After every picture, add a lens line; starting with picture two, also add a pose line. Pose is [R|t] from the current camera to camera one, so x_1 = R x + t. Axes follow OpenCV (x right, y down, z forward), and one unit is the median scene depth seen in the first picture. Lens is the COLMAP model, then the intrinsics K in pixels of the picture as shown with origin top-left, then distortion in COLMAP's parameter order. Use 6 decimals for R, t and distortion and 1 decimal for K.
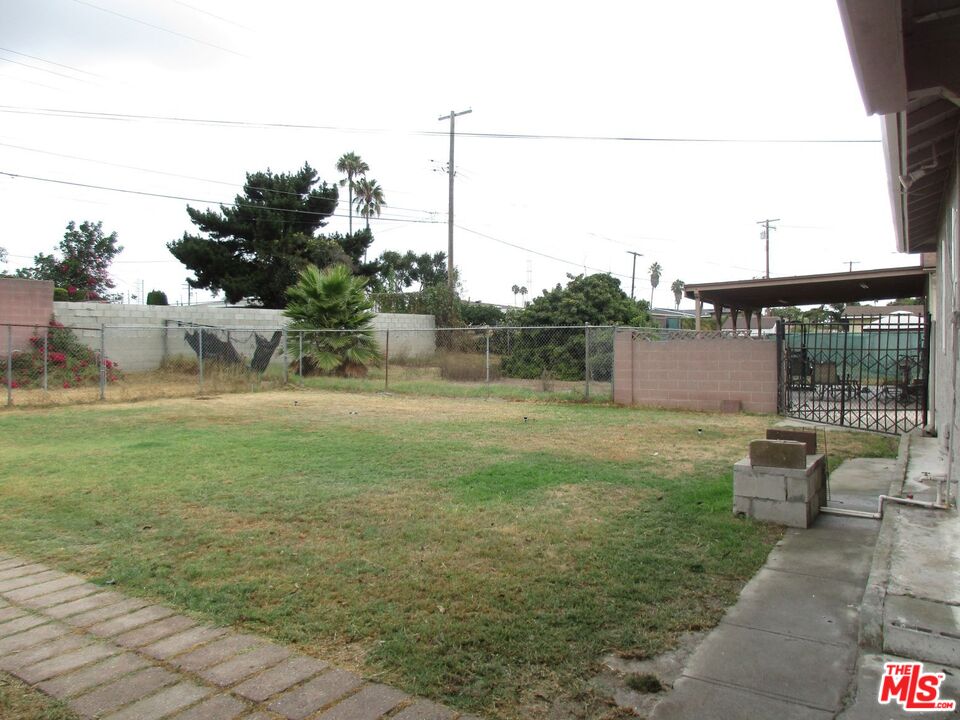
lens RADIAL K [[713.2, 0, 476.6], [0, 713.2, 361.4], [0, 0, 1]] dist [-0.001811, -0.000065]
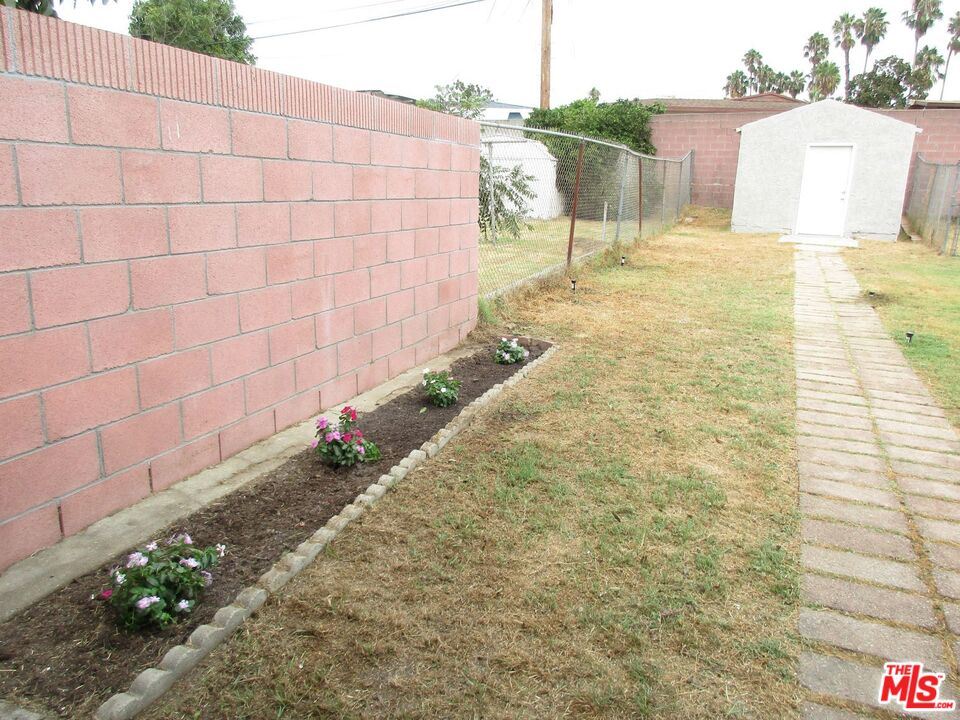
lens RADIAL K [[713.2, 0, 481.1], [0, 713.2, 358.5], [0, 0, 1]] dist [-0.001811, -0.000065]
pose [[0.185082, 0.256226, -0.948732, 0.030303], [-0.055073, 0.966599, 0.250308, 0.002555], [0.981179, 0.005922, 0.193011, 0.039617]]
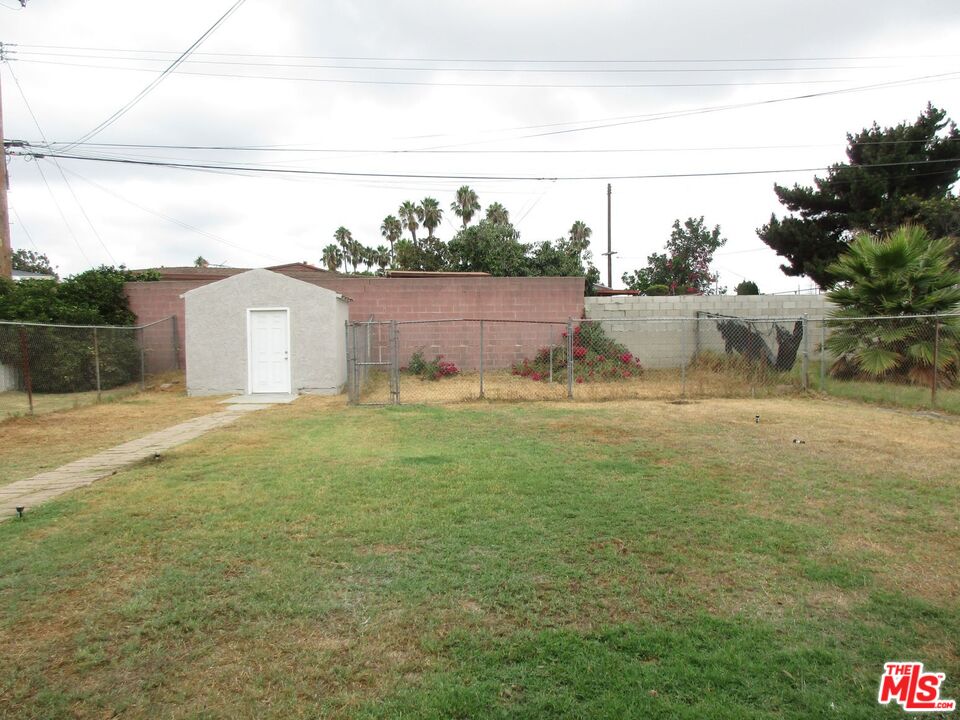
lens RADIAL K [[713.2, 0, 481.7], [0, 713.2, 356.4], [0, 0, 1]] dist [-0.001811, -0.000065]
pose [[0.632991, 0.015953, -0.773994, 0.093599], [-0.014796, 0.999854, 0.008507, -0.004770], [0.774017, 0.006068, 0.633135, 0.218520]]
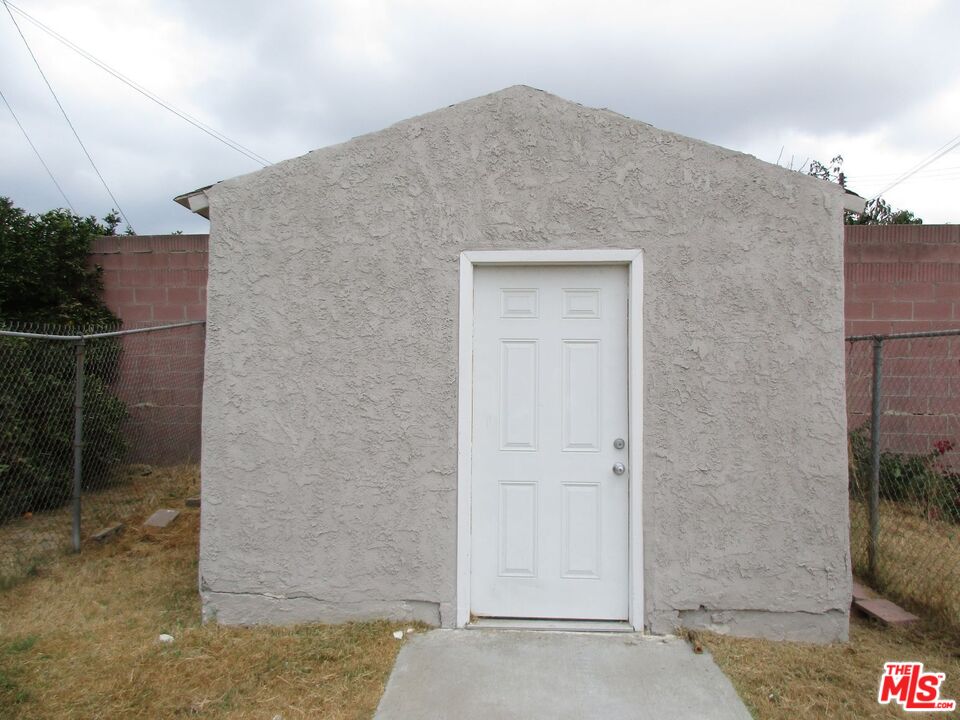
lens RADIAL K [[713.2, 0, 482.1], [0, 713.2, 359.4], [0, 0, 1]] dist [-0.001811, -0.000065]
pose [[0.558738, -0.021057, -0.829077, -0.505019], [-0.037066, 0.998045, -0.050328, -0.010477], [0.828516, 0.058851, 0.556865, 0.412559]]
